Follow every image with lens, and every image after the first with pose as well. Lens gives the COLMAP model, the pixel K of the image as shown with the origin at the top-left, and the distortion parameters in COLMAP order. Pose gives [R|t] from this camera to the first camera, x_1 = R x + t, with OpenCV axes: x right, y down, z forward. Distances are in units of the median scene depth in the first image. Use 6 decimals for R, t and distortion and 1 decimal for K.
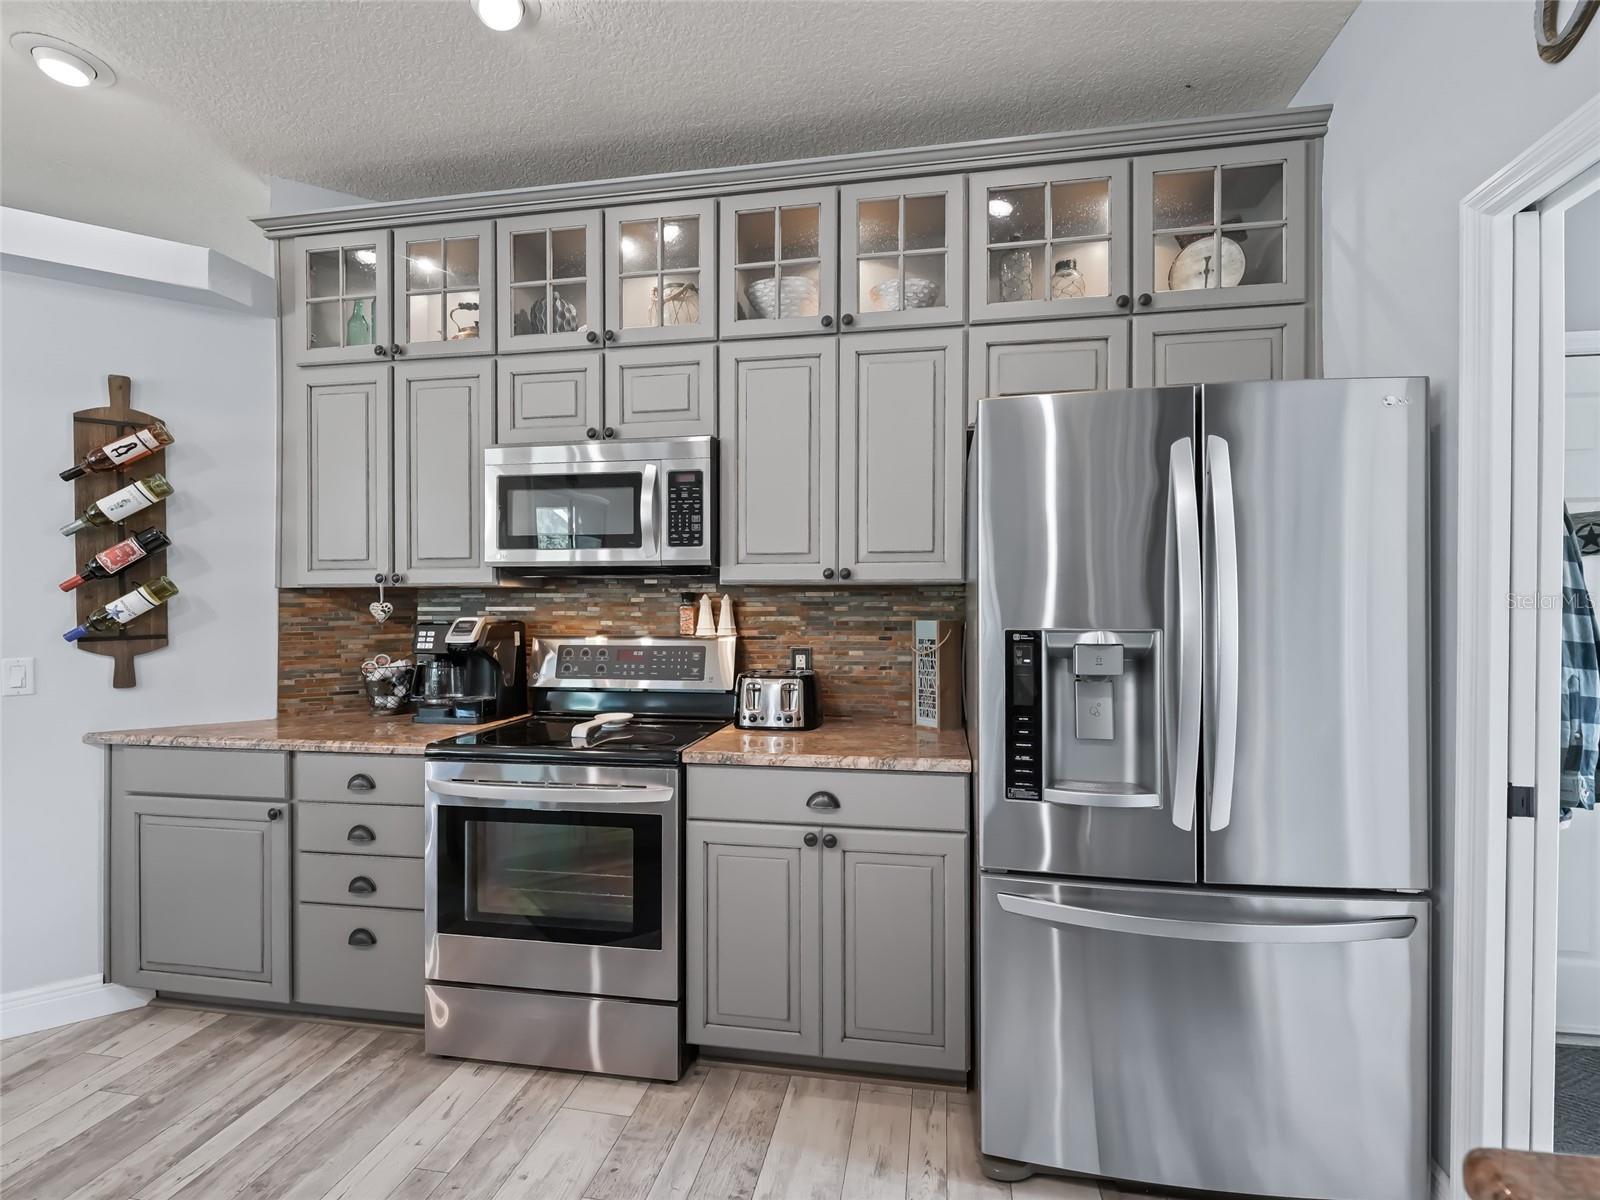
lens RADIAL K [[801.5, 0, 800.0], [0, 801.5, 600.0], [0, 0, 1]] dist [-0.000062, 0.000162]
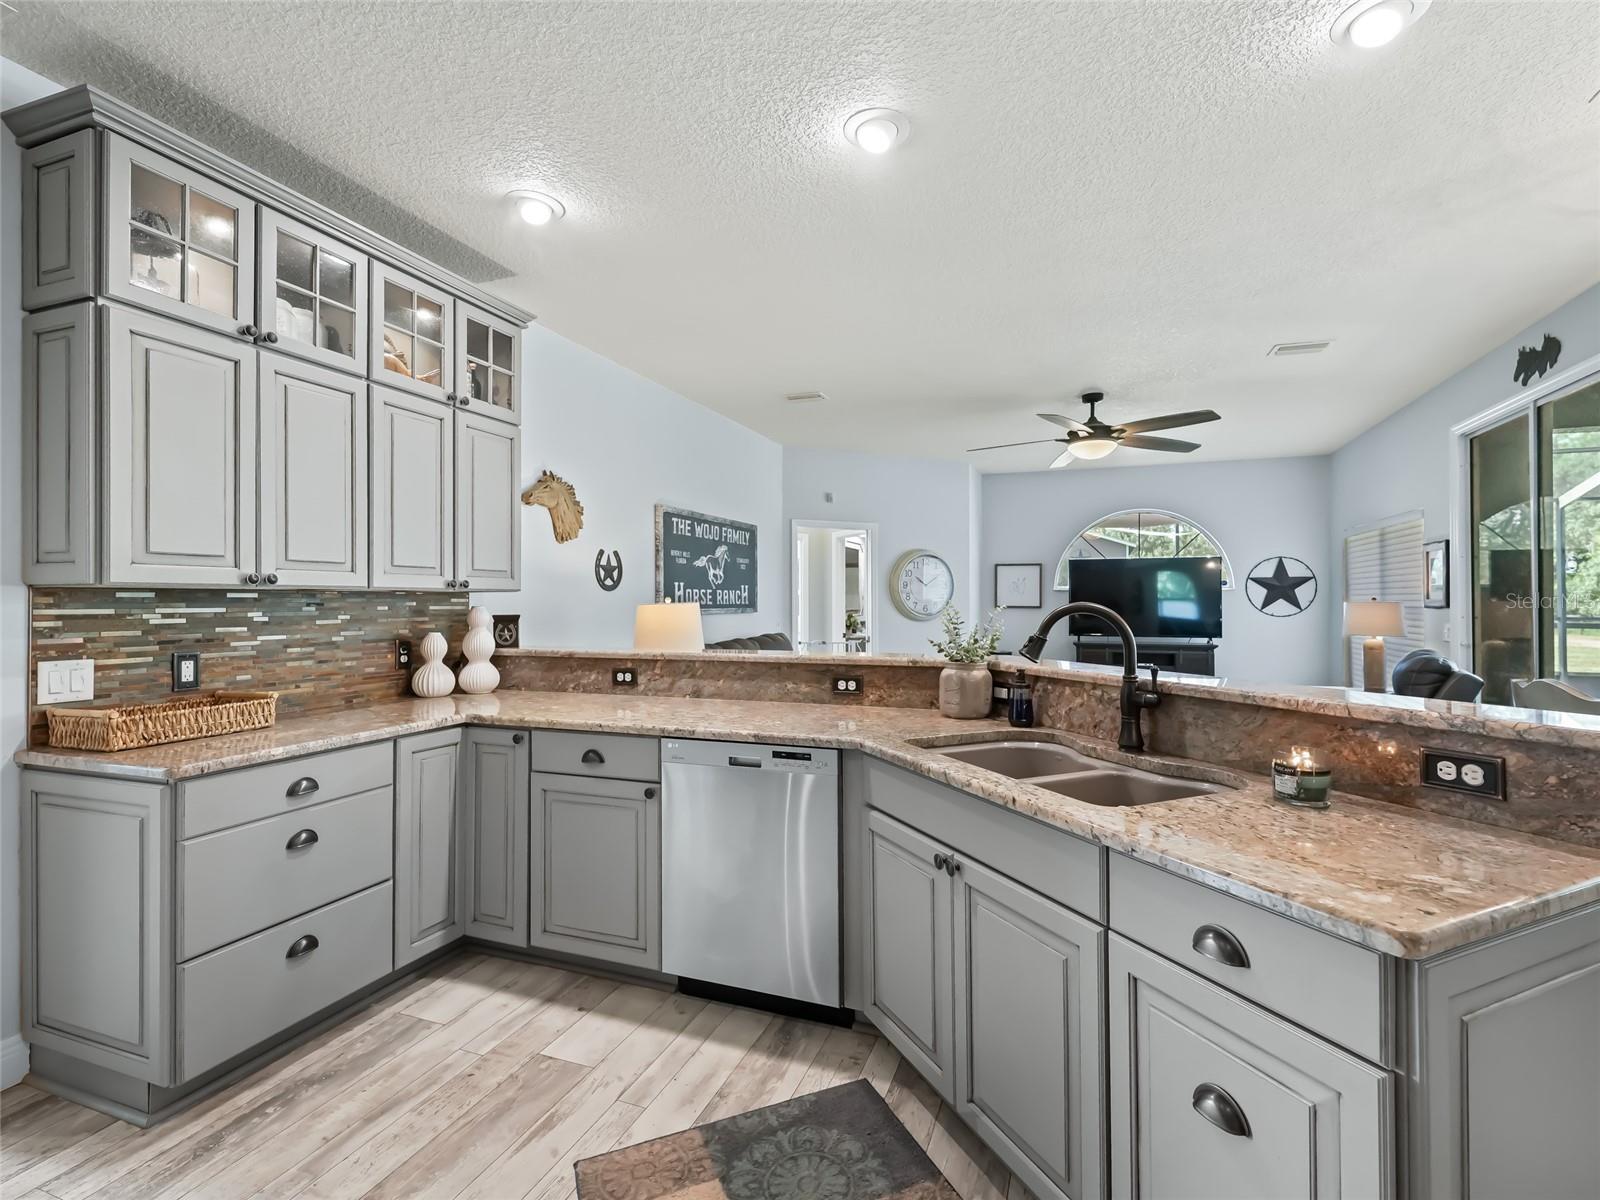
lens RADIAL K [[743.1, 0, 820.2], [0, 743.1, 608.9], [0, 0, 1]] dist [0.019551, -0.006343]
pose [[0.164503, -0.007147, 0.986351, -0.790405], [0.010224, 0.999932, 0.005540, 0.007693], [-0.986324, 0.009173, 0.164564, 0.131736]]
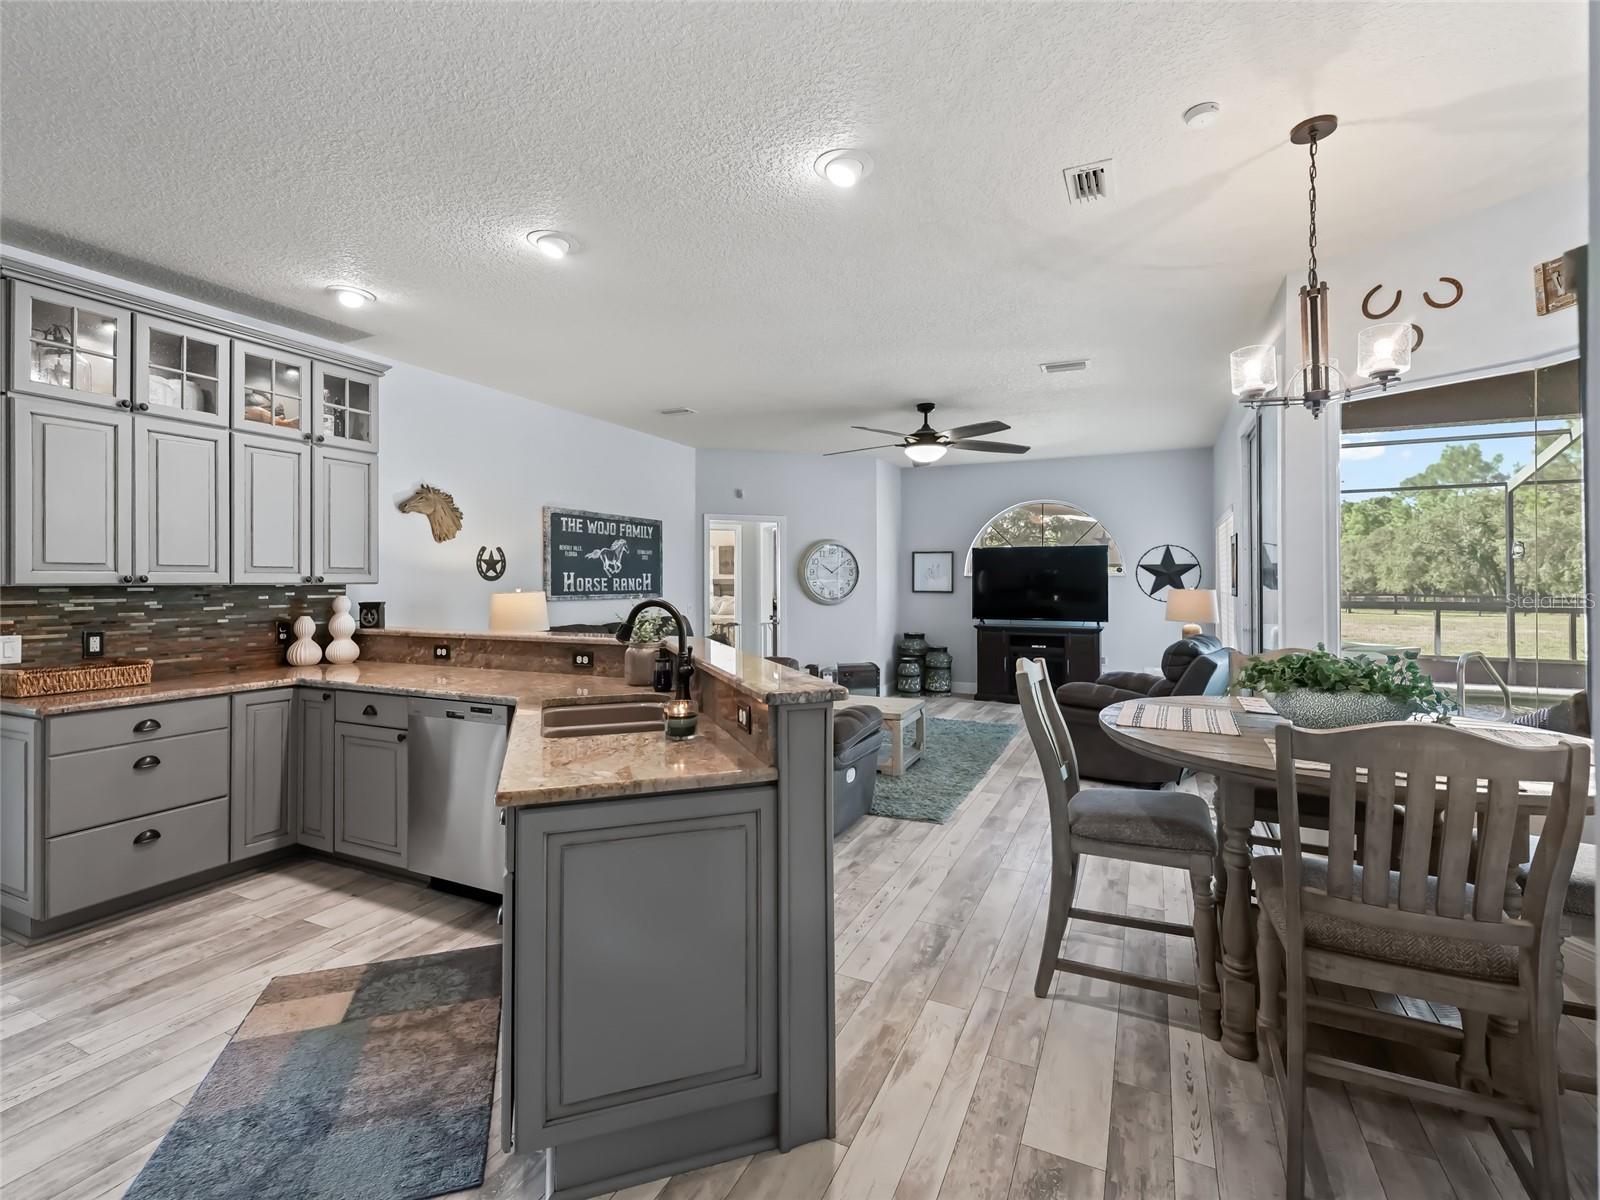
lens RADIAL K [[734.9, 0, 806.0], [0, 734.9, 589.6], [0, 0, 1]] dist [0.001115, 0.000728]
pose [[0.253234, -0.007646, 0.967375, -0.937837], [0.009753, 0.999938, 0.005350, -0.008899], [-0.967356, 0.008080, 0.253293, -0.514188]]
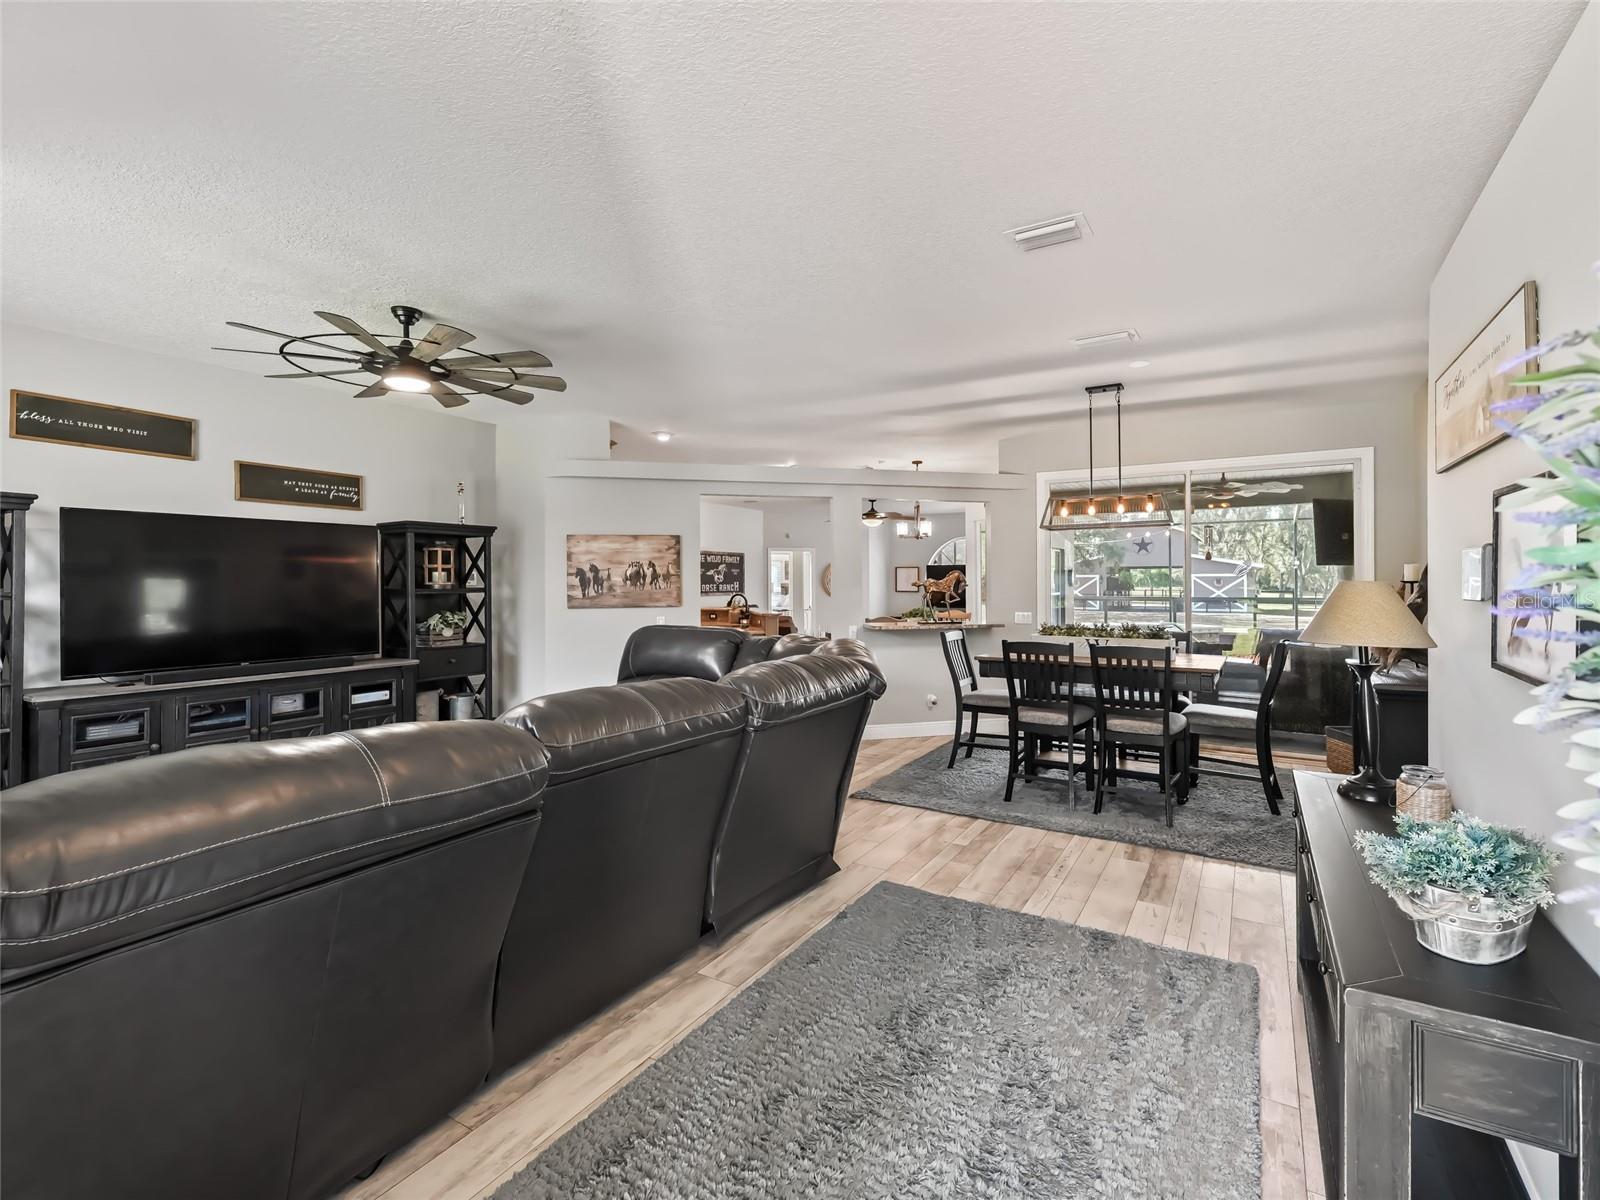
lens RADIAL K [[734.9, 0, 806.0], [0, 734.9, 589.6], [0, 0, 1]] dist [0.001115, 0.000728]
pose [[0.366638, -0.008644, 0.930323, -3.129640], [0.013412, 0.999902, 0.004005, -0.019608], [-0.930267, 0.011009, 0.366718, -1.628899]]
